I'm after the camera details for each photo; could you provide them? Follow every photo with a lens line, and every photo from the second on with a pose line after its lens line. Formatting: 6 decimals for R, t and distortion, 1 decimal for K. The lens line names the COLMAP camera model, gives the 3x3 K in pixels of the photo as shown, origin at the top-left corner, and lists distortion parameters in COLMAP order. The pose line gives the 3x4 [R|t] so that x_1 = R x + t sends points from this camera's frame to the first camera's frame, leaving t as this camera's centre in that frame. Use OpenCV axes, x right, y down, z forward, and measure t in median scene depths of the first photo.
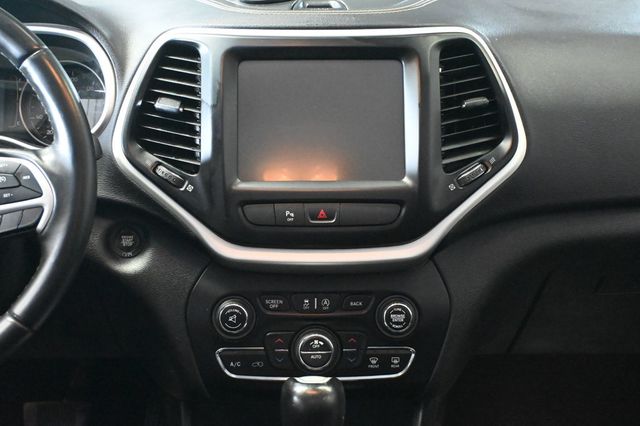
lens RADIAL K [[981.1, 0, 320.4], [0, 981.1, 212.0], [0, 0, 1]] dist [0.005382, 0.000000]
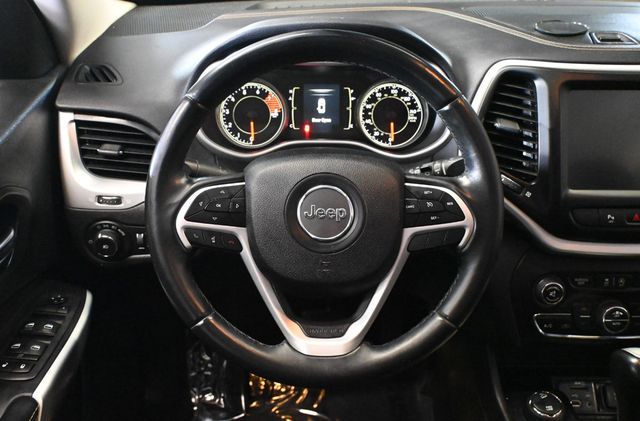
lens RADIAL K [[659.3, 0, 317.0], [0, 659.3, 211.8], [0, 0, 1]] dist [-0.009007, 0.000000]
pose [[0.999944, 0.009285, -0.005102, -0.397813], [-0.008376, 0.987737, 0.155905, -0.131091], [0.006487, -0.155853, 0.987759, 0.159183]]
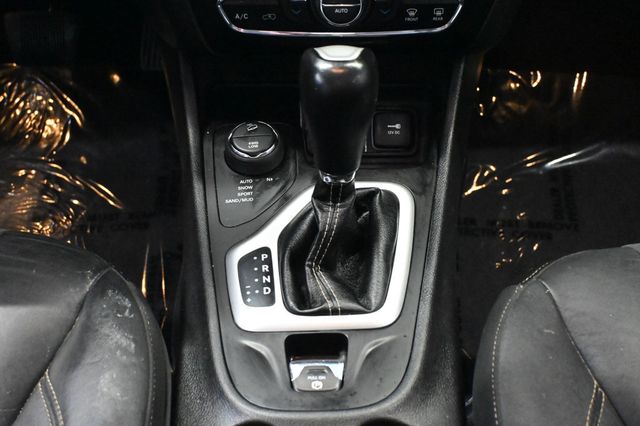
lens RADIAL K [[959.5, 0, 320.3], [0, 959.5, 212.1], [0, 0, 1]] dist [0.004946, 0.000000]
pose [[0.999982, 0.003973, -0.004414, -0.017553], [-0.001476, 0.886214, 0.463273, -0.071233], [0.005752, -0.463259, 0.886205, 0.222875]]
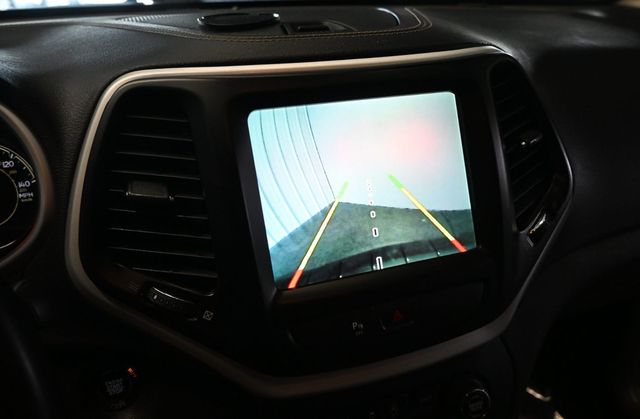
lens RADIAL K [[515.7, 0, 331.0], [0, 515.7, 242.9], [0, 0, 1]] dist [0.000931, -0.002462]
pose [[0.943050, -0.163374, 0.289769, -0.147255], [0.116138, 0.977976, 0.173420, -0.123674], [-0.311720, -0.129891, 0.941254, 0.644408]]
